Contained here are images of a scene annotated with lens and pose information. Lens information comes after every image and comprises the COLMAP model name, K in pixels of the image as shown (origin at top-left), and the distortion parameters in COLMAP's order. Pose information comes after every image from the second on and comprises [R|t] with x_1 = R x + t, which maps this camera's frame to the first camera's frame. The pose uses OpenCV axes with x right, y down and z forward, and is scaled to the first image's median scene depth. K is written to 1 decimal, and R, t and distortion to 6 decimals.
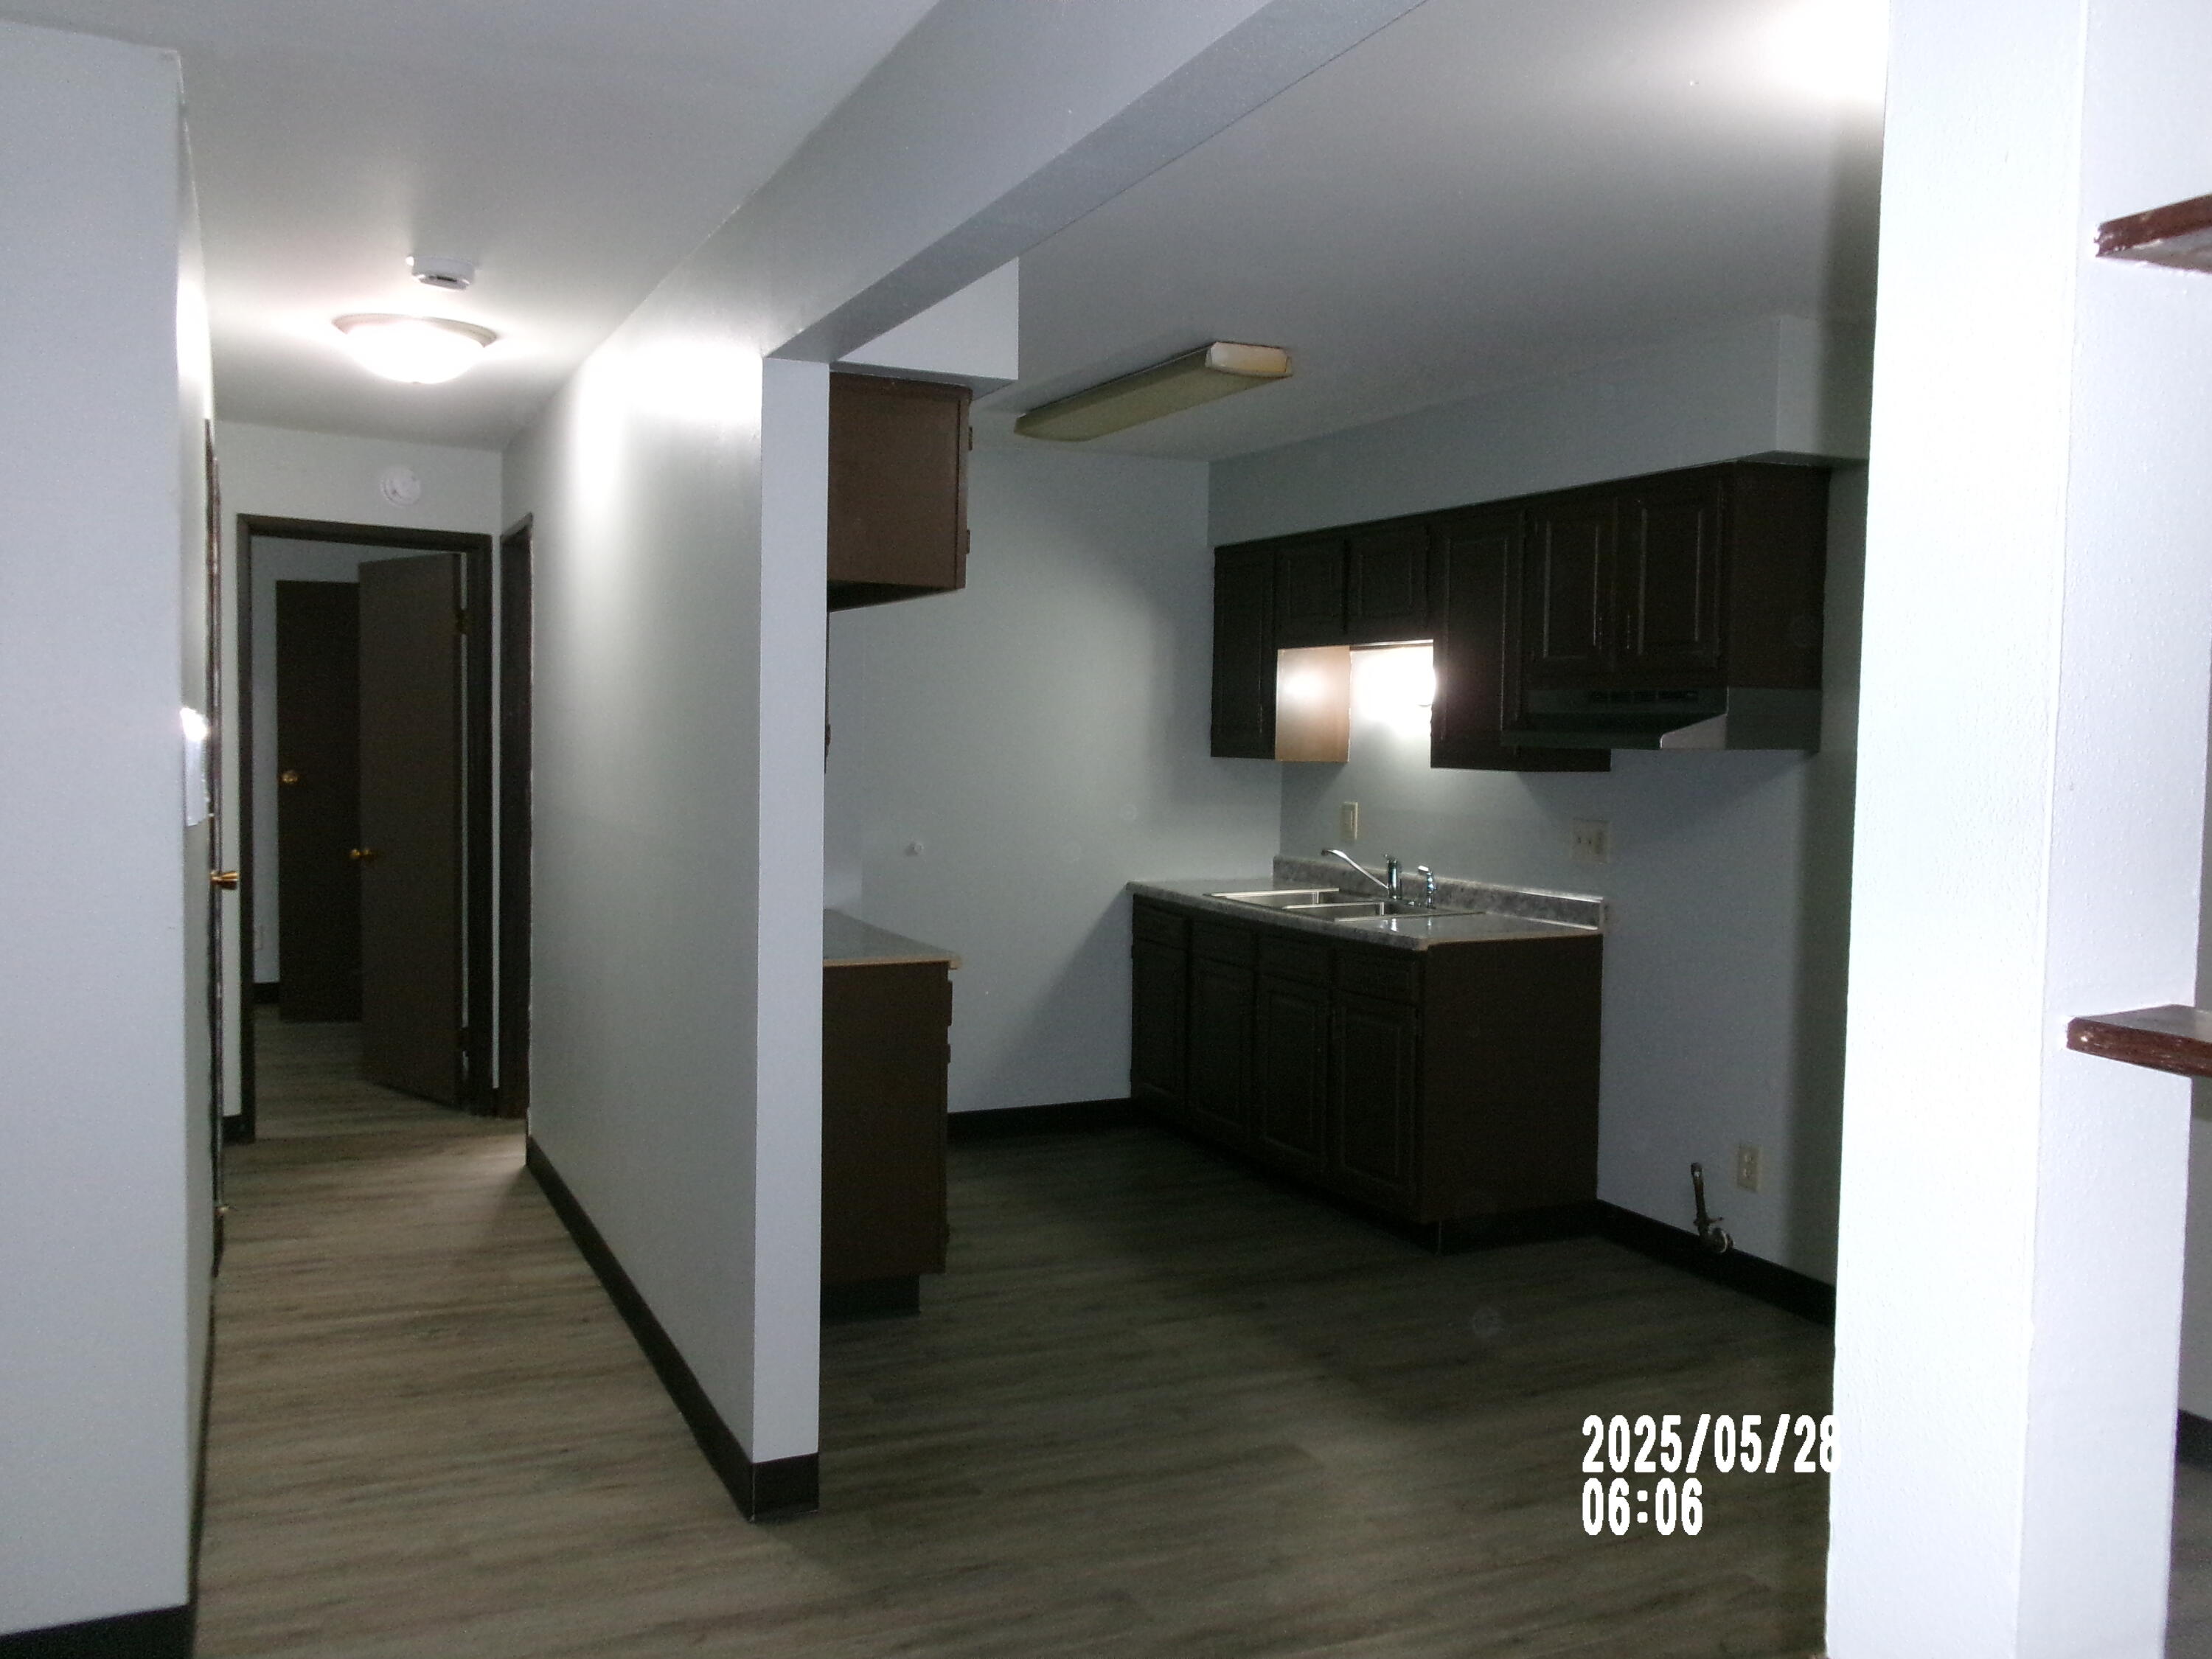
lens RADIAL K [[1836.1, 0, 1095.3], [0, 1836.1, 839.2], [0, 0, 1]] dist [-0.001148, 0.012976]
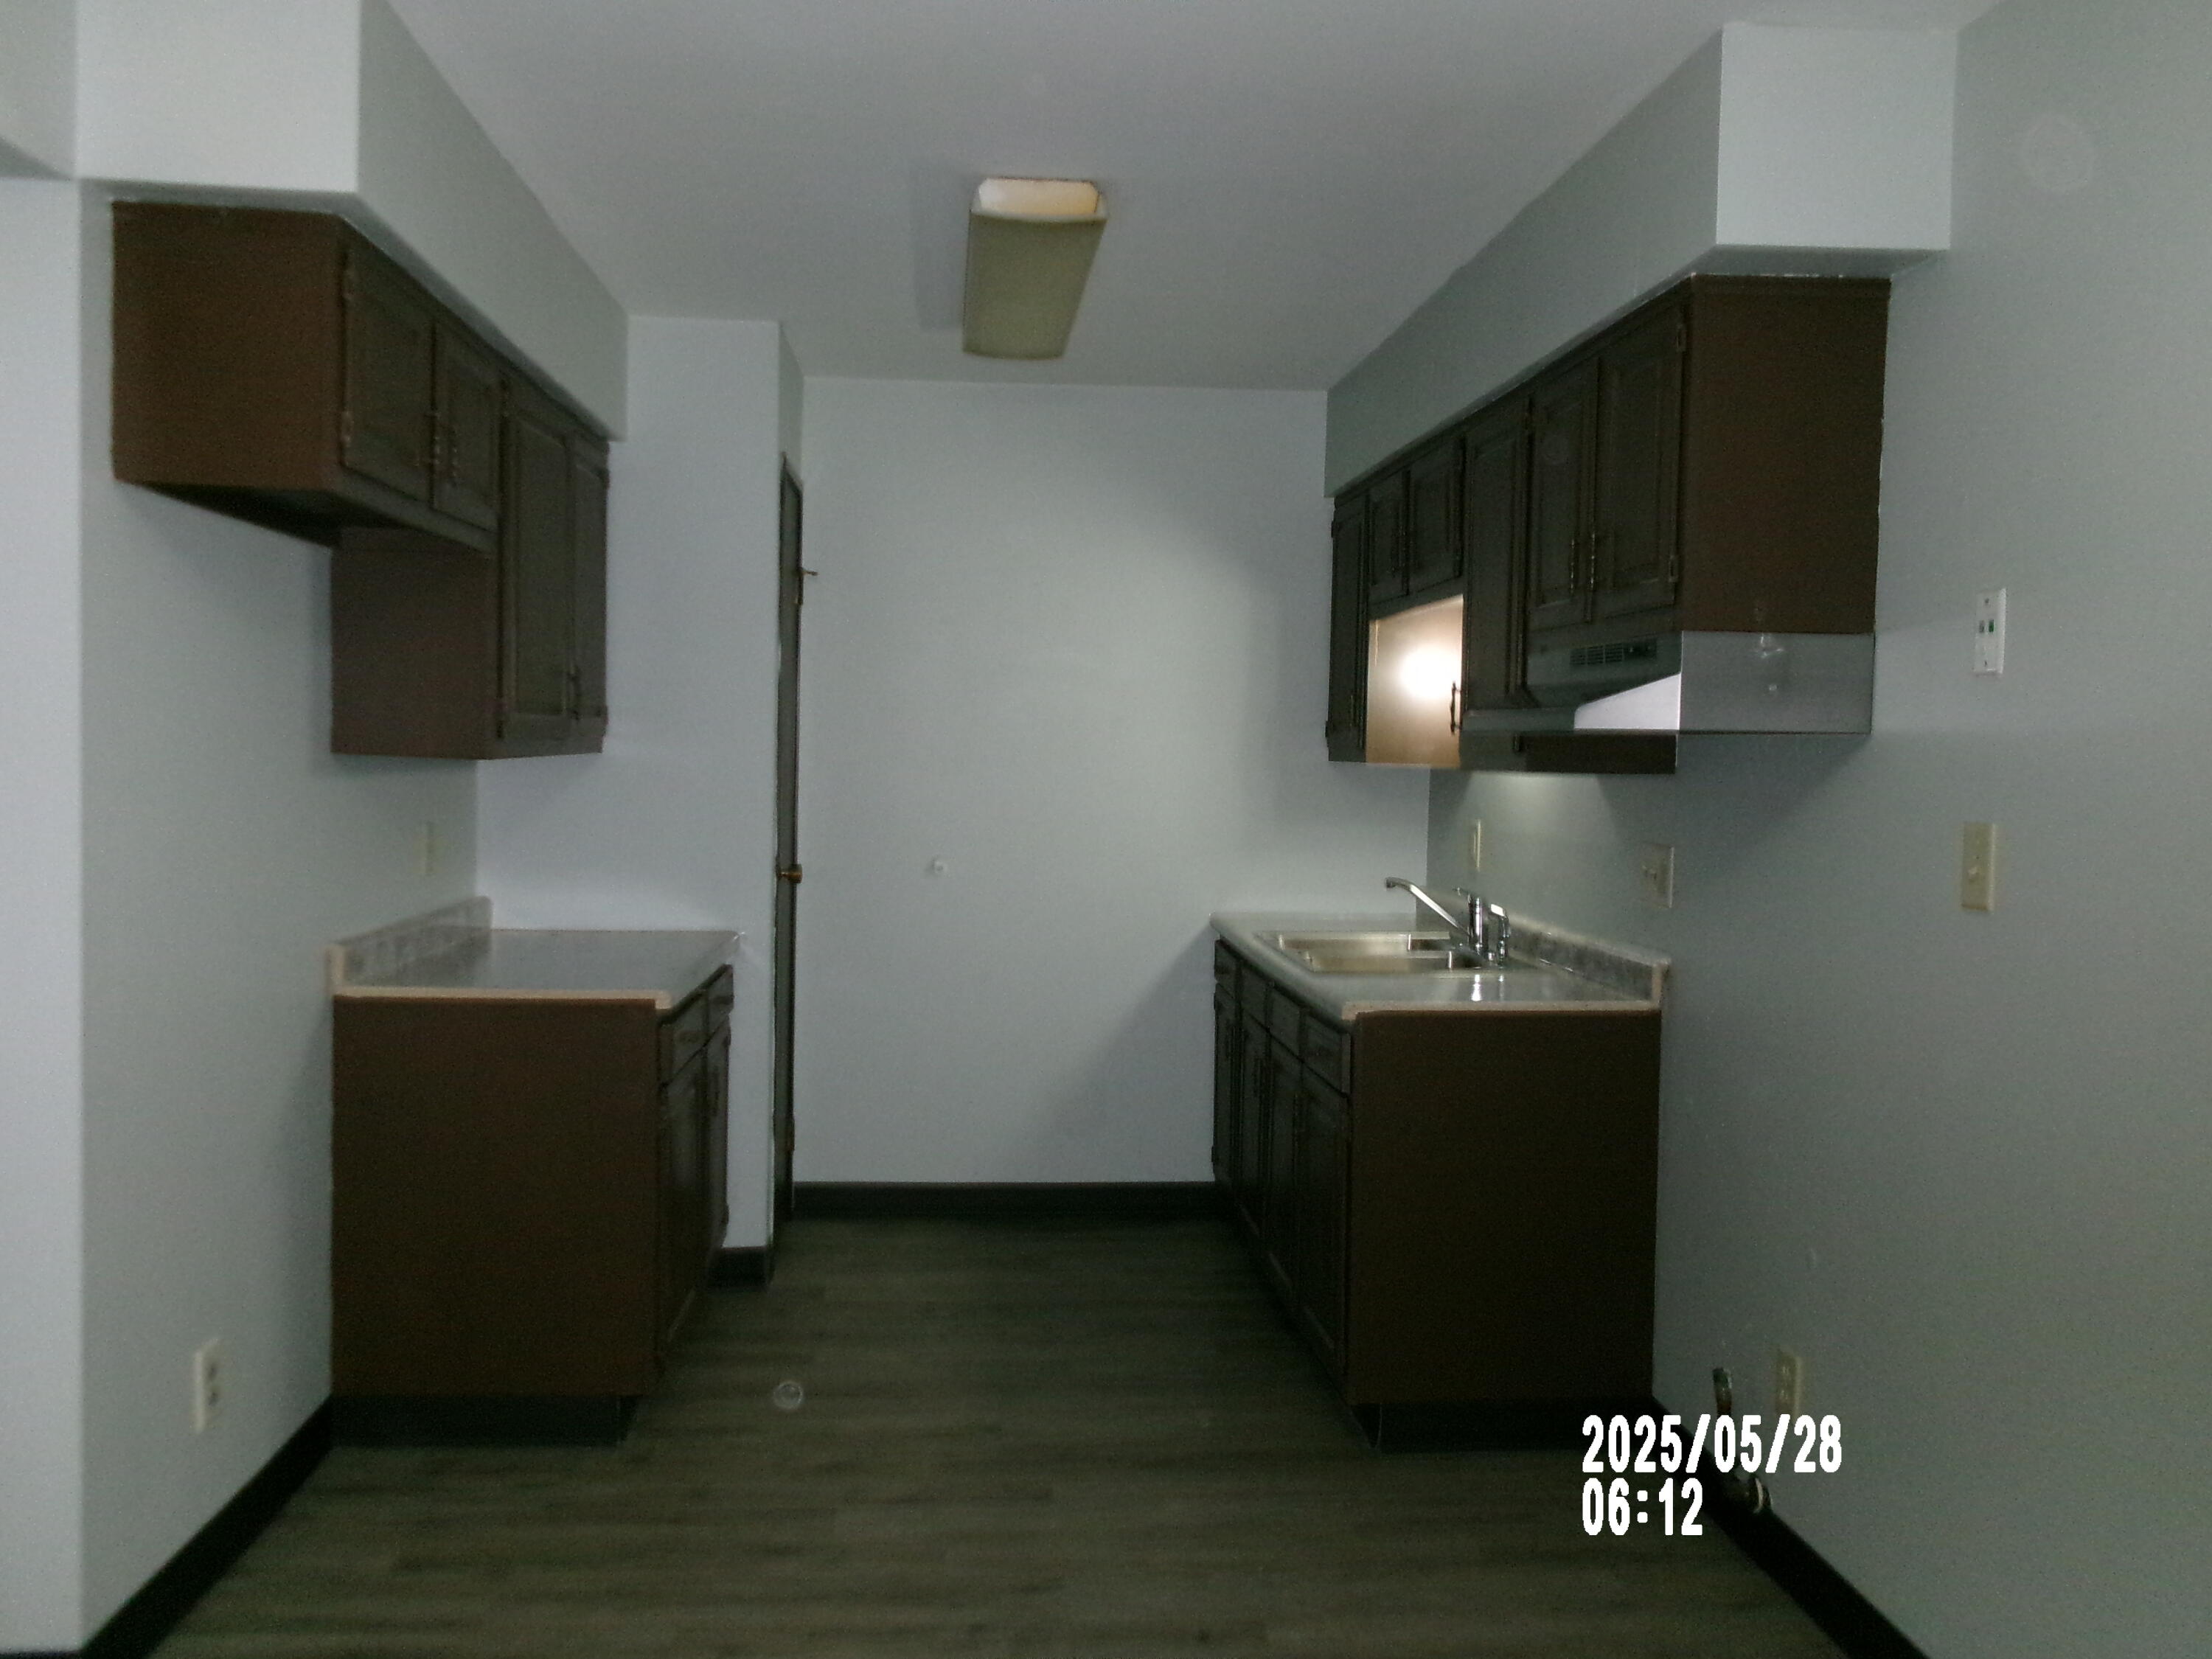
lens RADIAL K [[1836.1, 0, 1089.8], [0, 1836.1, 845.6], [0, 0, 1]] dist [-0.001148, 0.012976]
pose [[0.937982, 0.022839, -0.345931, 0.339704], [-0.027604, 0.999580, -0.008852, 0.001777], [0.345583, 0.017853, 0.938218, 0.305699]]
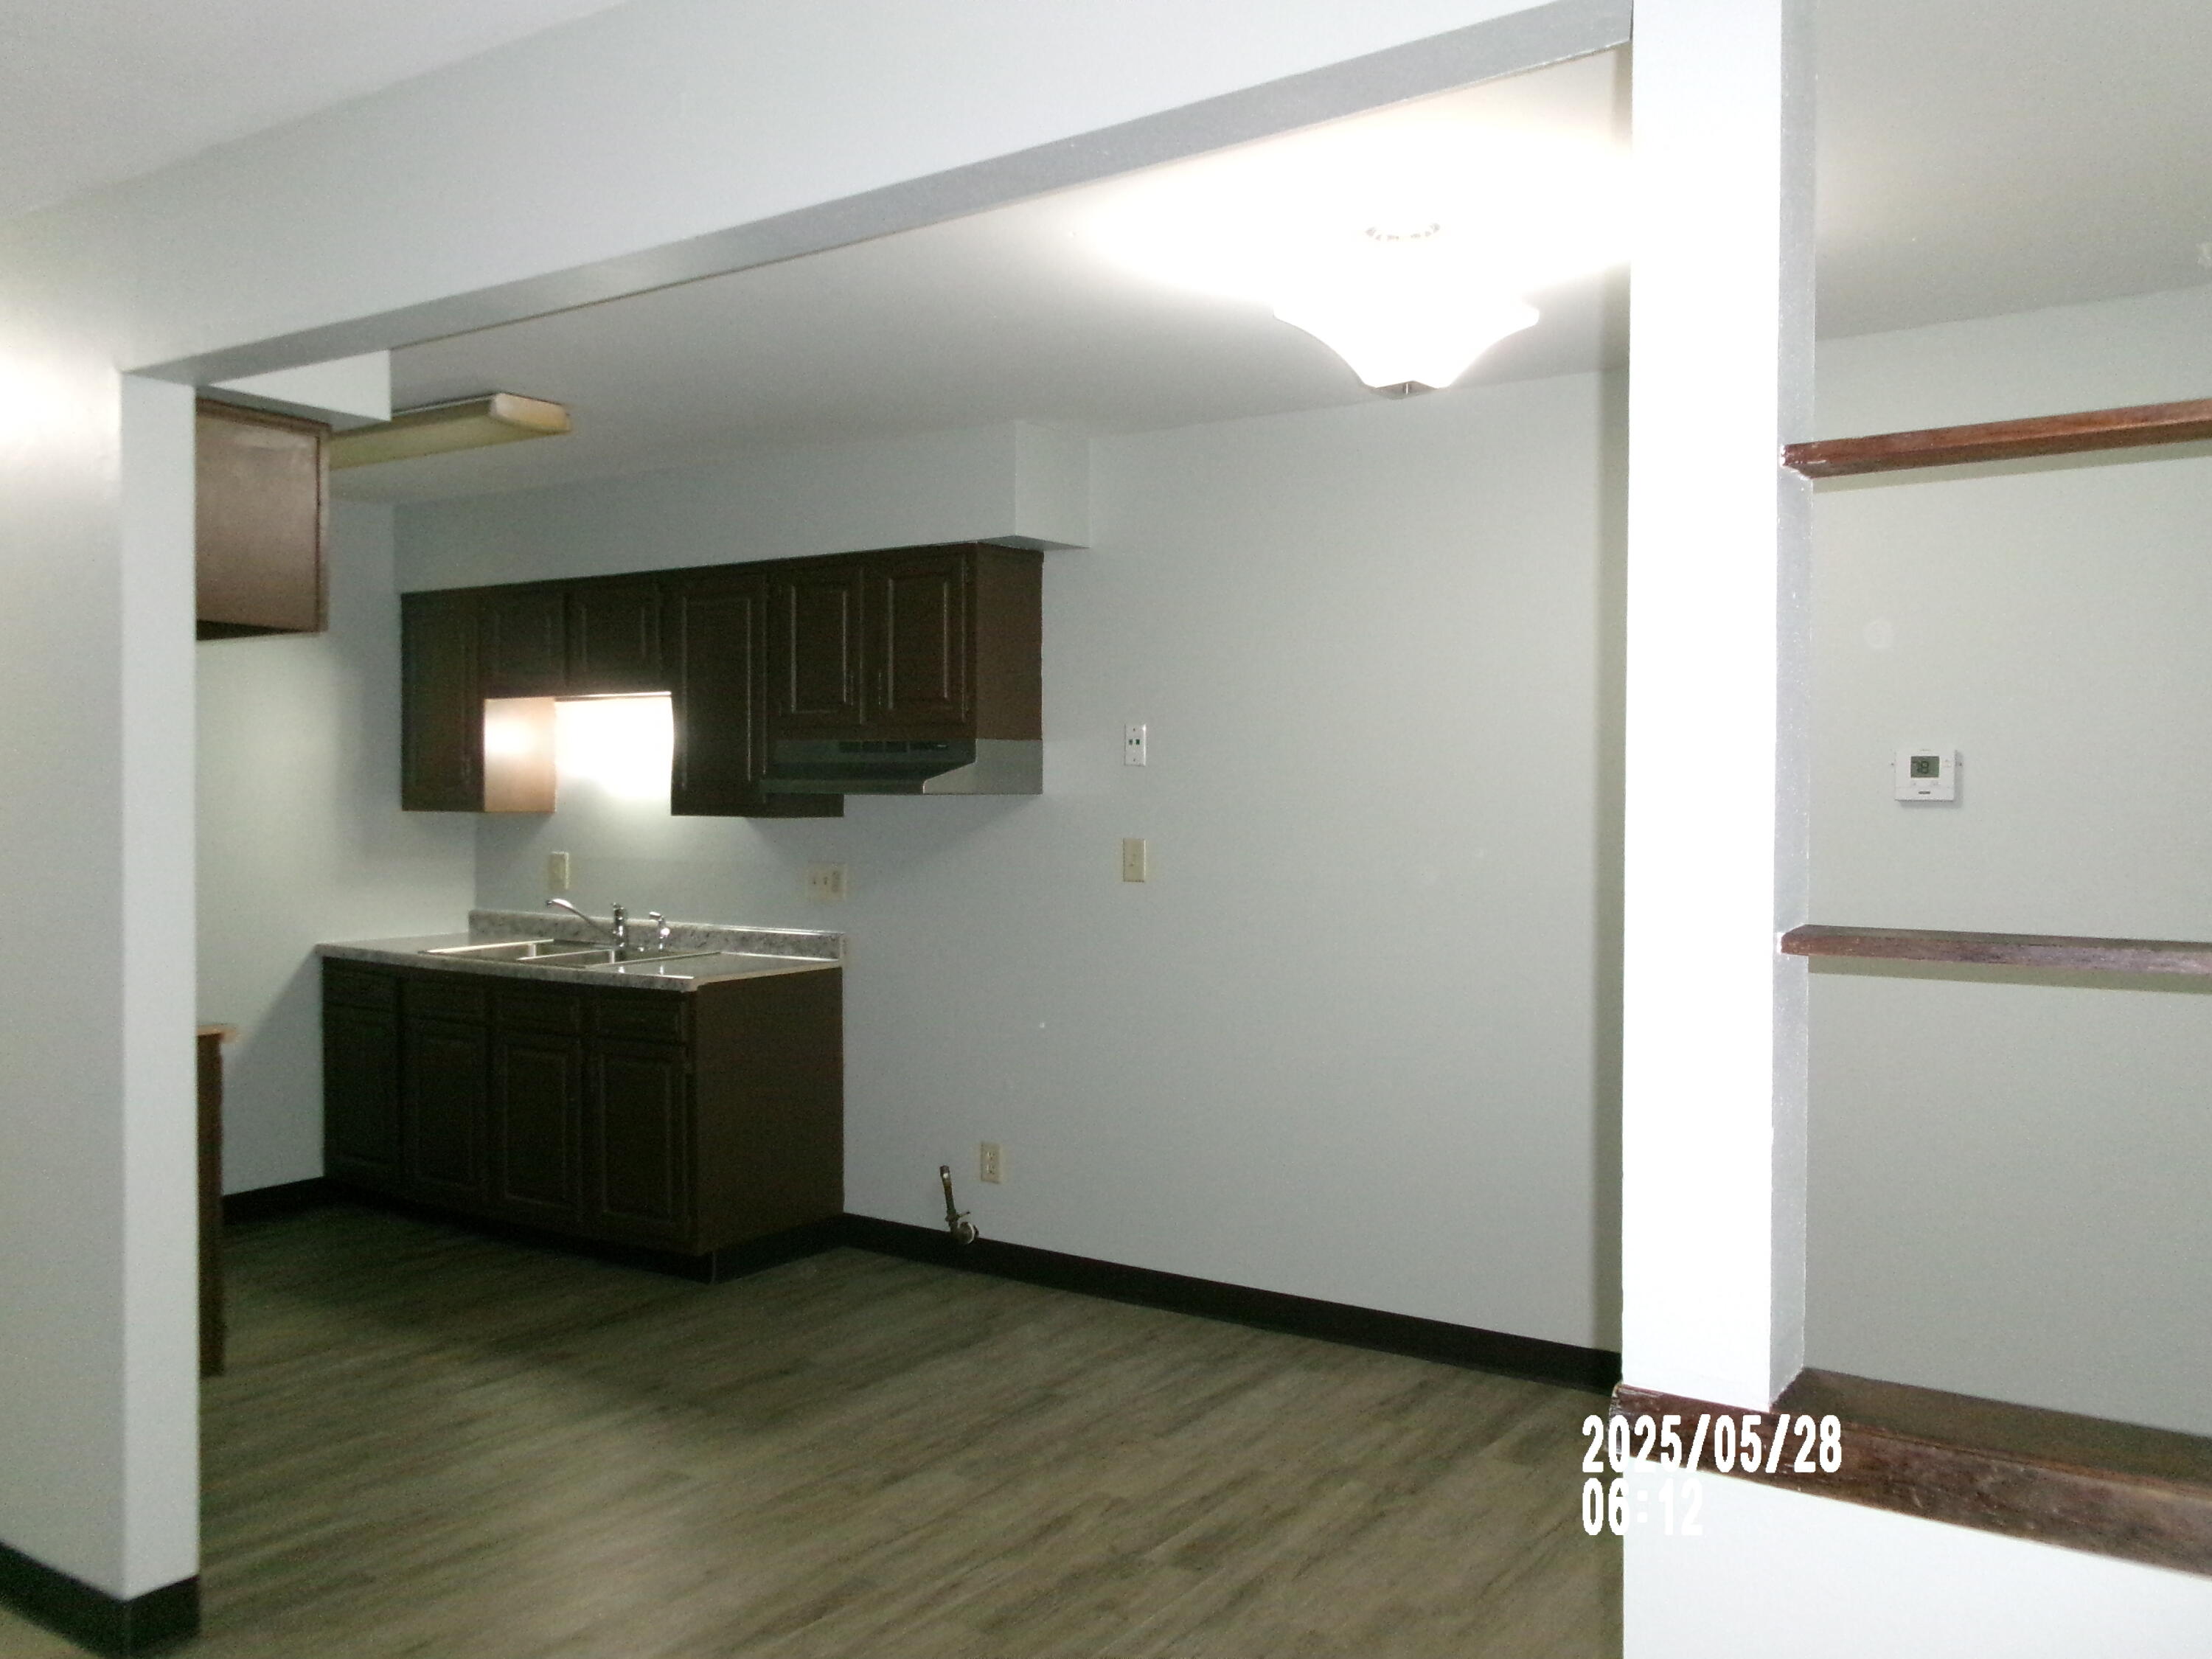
lens RADIAL K [[1836.1, 0, 1096.5], [0, 1836.1, 833.9], [0, 0, 1]] dist [-0.001148, 0.012976]
pose [[0.863069, -0.021486, 0.504628, -0.152475], [0.038077, 0.999020, -0.022587, 0.004546], [-0.503648, 0.038709, 0.863041, -0.016652]]
